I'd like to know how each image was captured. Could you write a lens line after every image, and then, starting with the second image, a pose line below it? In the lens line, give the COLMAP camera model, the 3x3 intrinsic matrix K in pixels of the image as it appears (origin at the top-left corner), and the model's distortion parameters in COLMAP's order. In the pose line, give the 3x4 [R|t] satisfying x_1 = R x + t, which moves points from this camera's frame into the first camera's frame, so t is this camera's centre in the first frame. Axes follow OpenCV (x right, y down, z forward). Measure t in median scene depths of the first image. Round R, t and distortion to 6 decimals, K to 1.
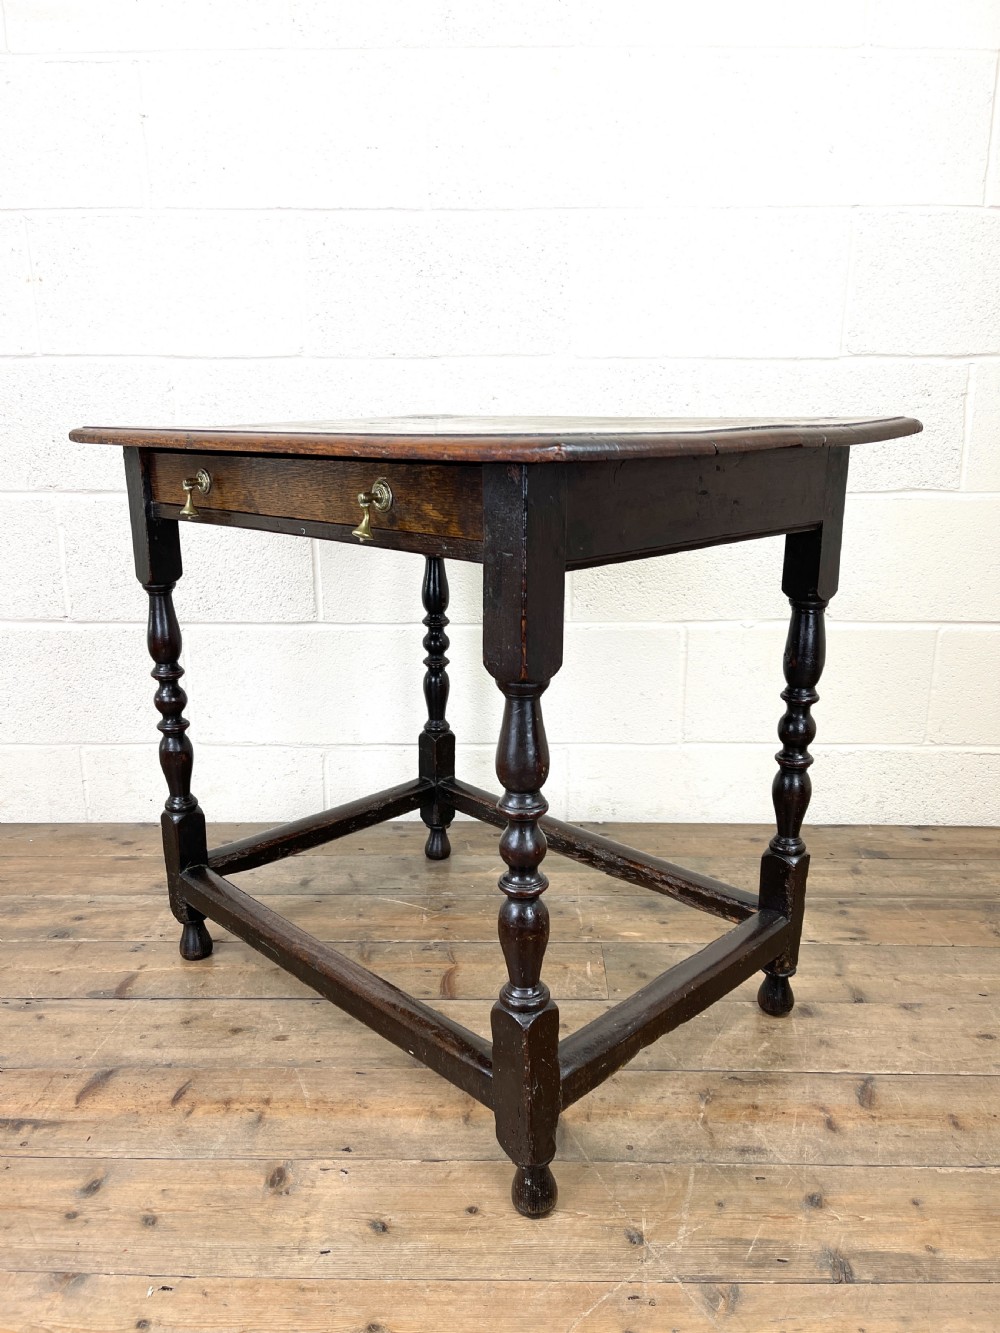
lens RADIAL K [[1010.6, 0, 505.7], [0, 1010.6, 675.9], [0, 0, 1]] dist [0.063930, -0.087618]
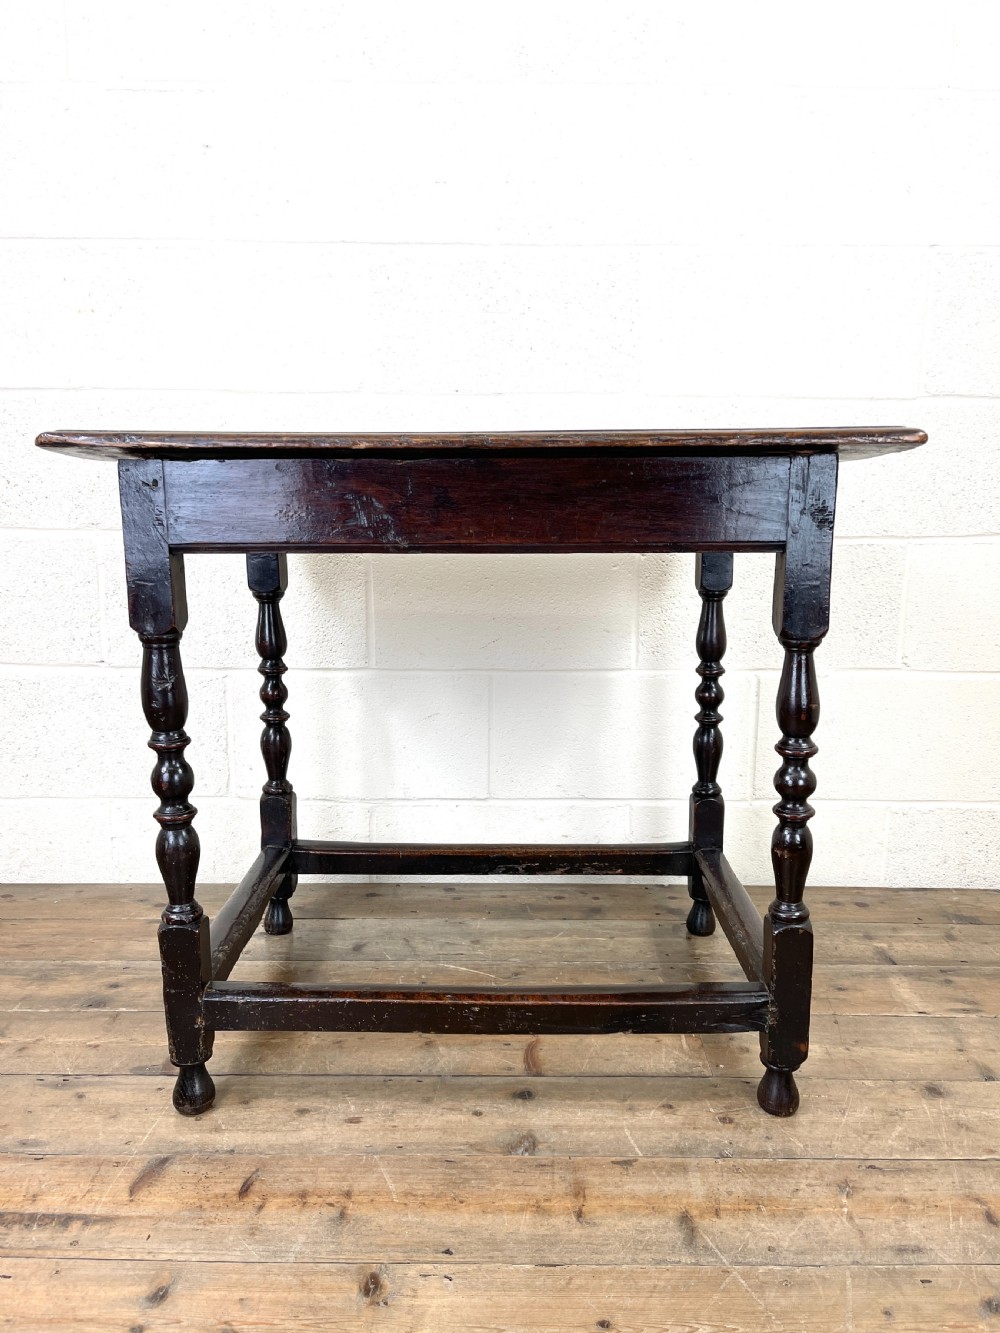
lens RADIAL K [[1010.6, 0, 505.5], [0, 1010.6, 672.3], [0, 0, 1]] dist [0.063930, -0.087618]
pose [[0.999882, 0.006012, 0.014105, -0.088153], [-0.004894, 0.996941, -0.078004, 0.029207], [-0.014530, 0.077926, 0.996853, 0.067832]]
